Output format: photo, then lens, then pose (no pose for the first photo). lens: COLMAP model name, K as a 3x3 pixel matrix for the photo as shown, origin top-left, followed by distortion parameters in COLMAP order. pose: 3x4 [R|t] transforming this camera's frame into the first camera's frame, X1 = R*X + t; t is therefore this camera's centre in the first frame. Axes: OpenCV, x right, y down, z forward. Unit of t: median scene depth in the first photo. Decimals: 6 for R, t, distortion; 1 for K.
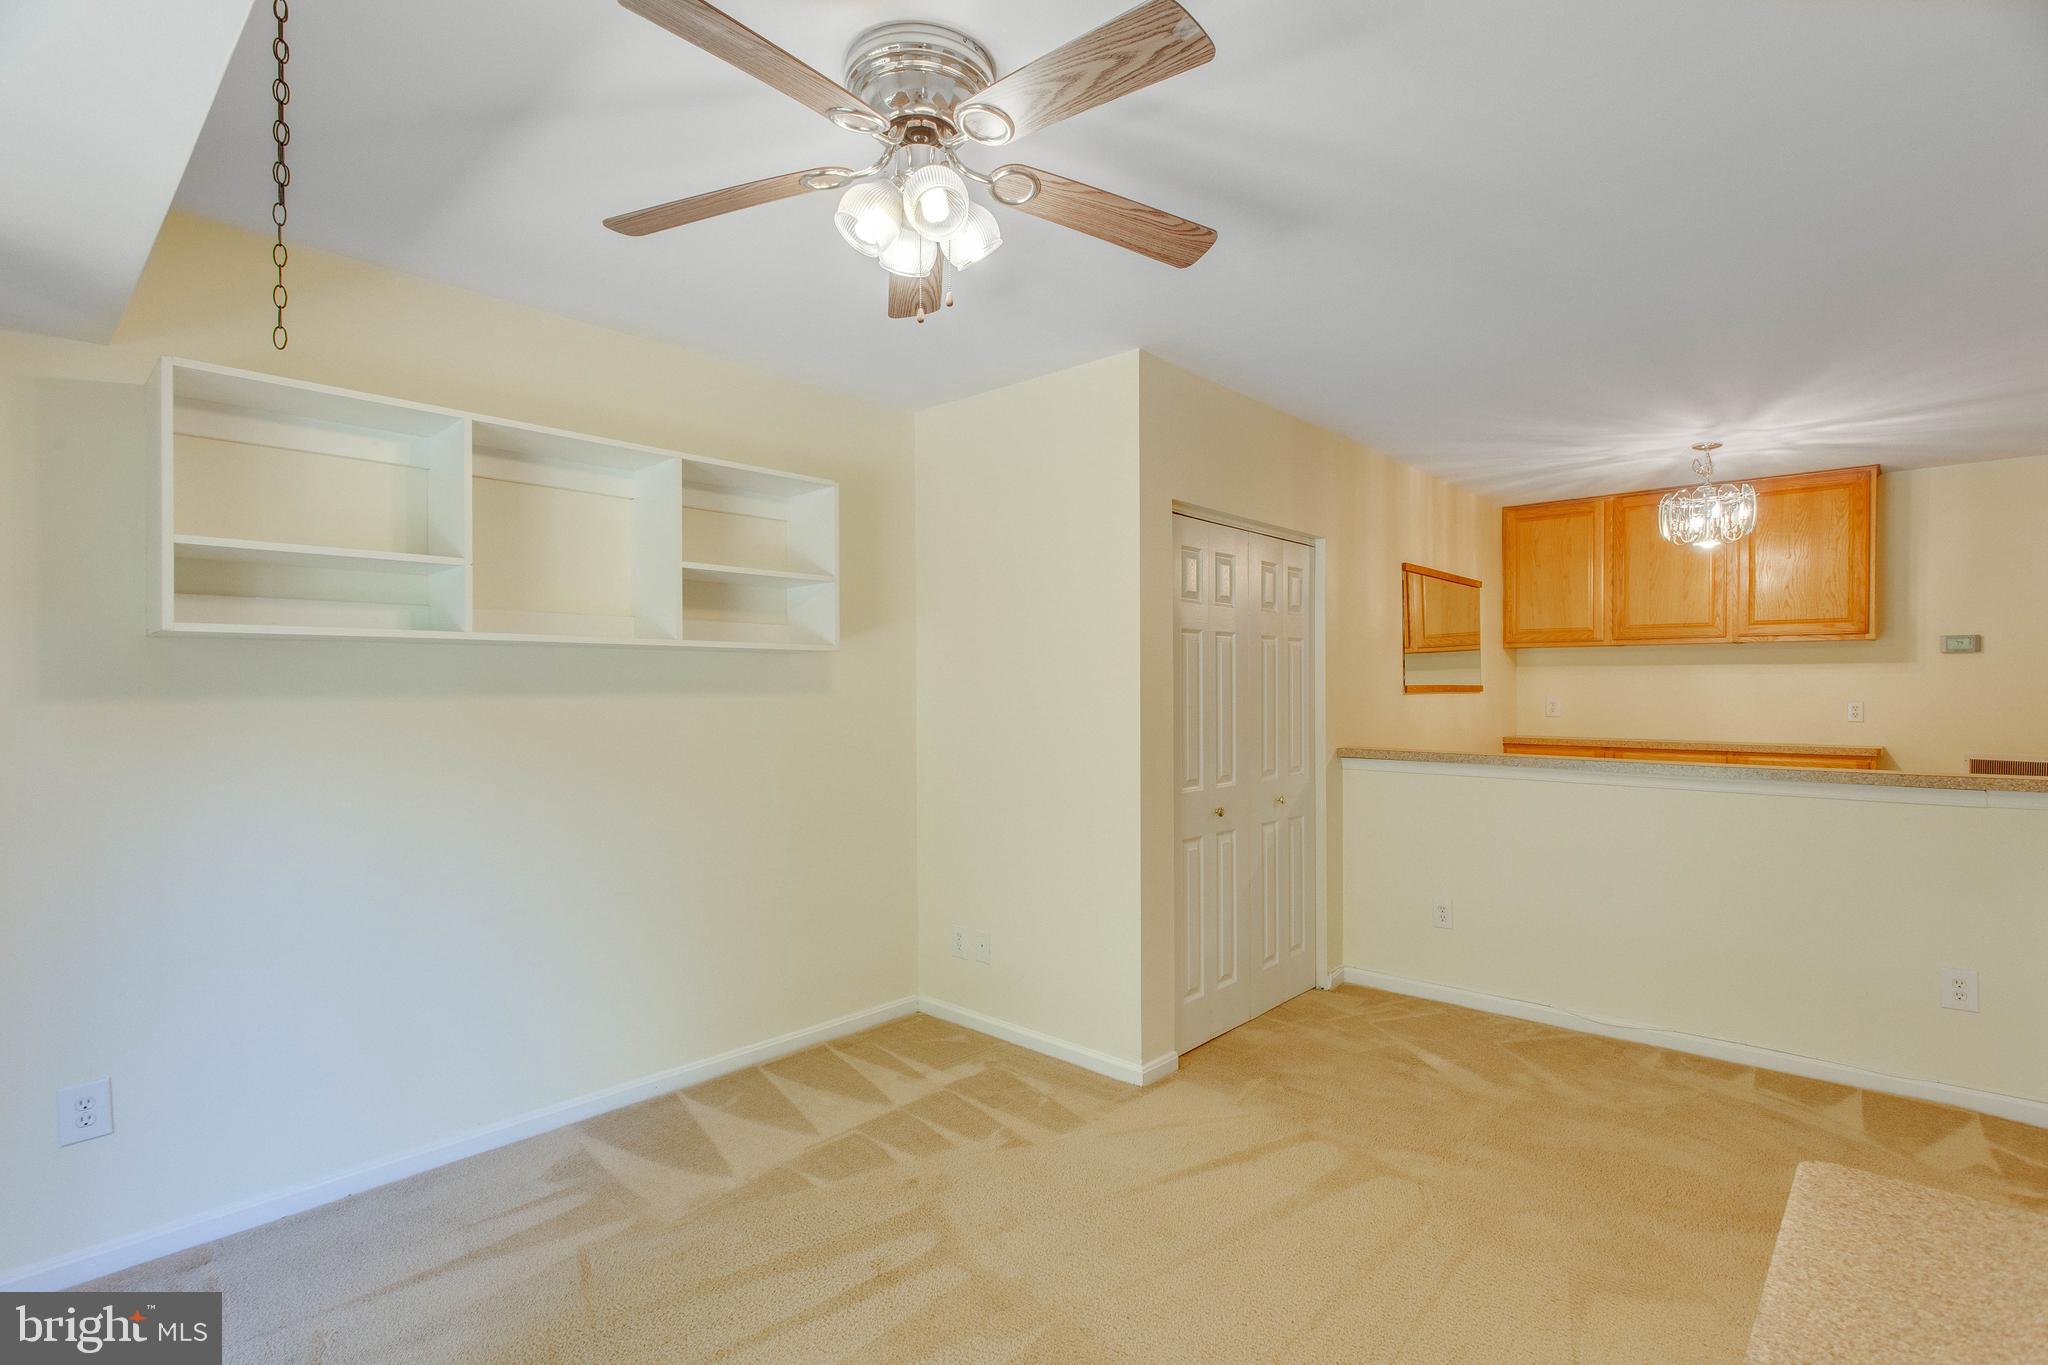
lens RADIAL K [[993.6, 0, 987.4], [0, 993.6, 686.7], [0, 0, 1]] dist [0.000147, -0.000215]
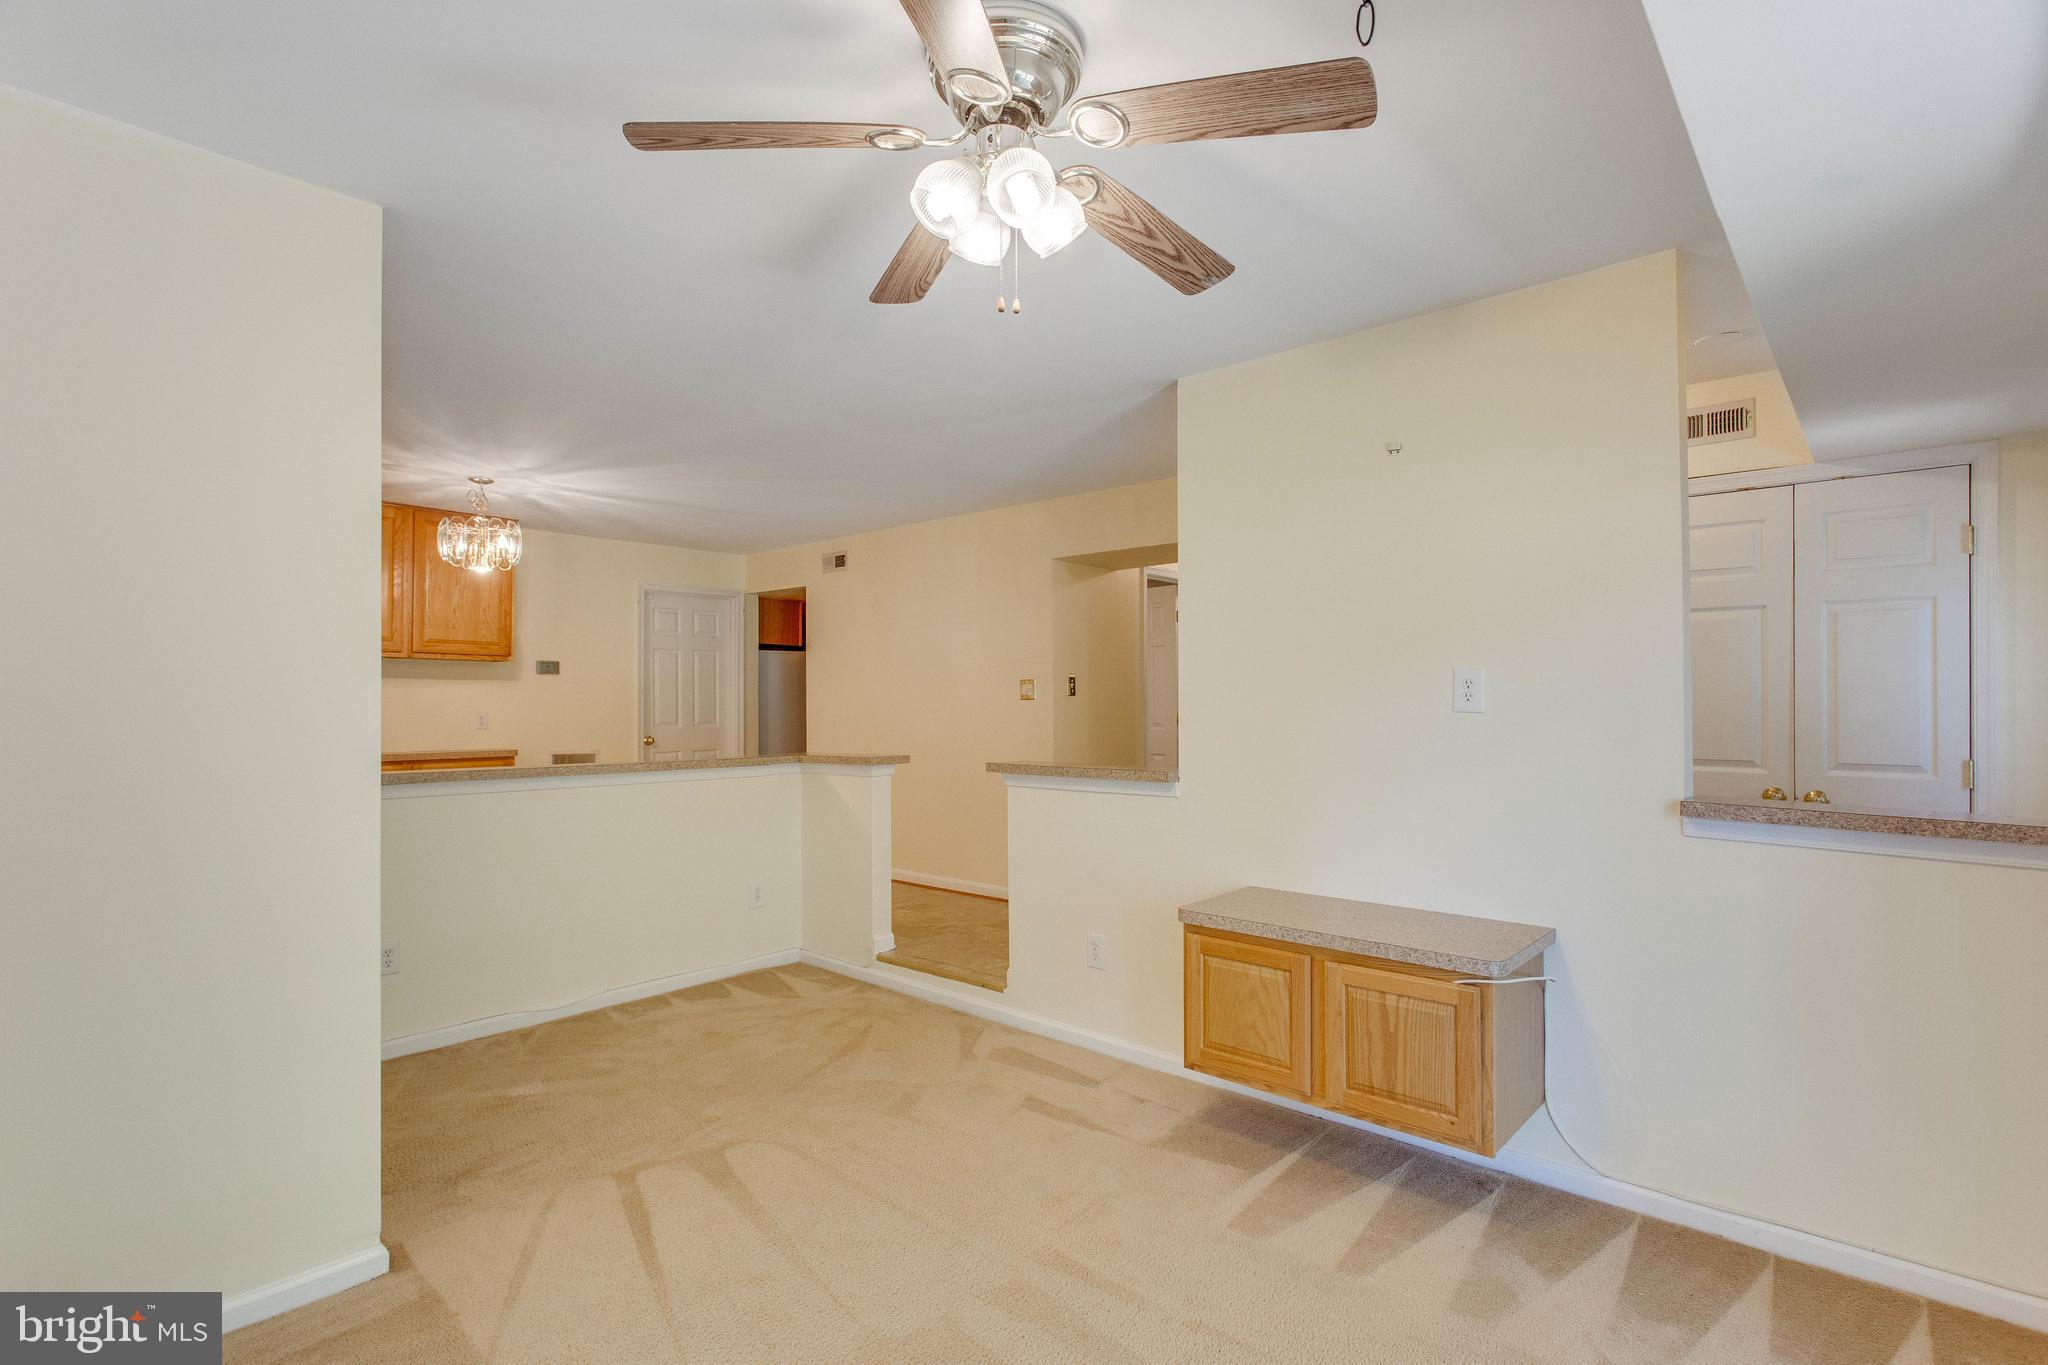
lens RADIAL K [[993.6, 0, 1087.0], [0, 993.6, 688.9], [0, 0, 1]] dist [0.000147, -0.000215]
pose [[-0.072569, 0.012973, 0.997279, -0.421819], [-0.002368, 0.999910, -0.013180, 0.001613], [-0.997361, -0.003318, -0.072531, 0.410141]]
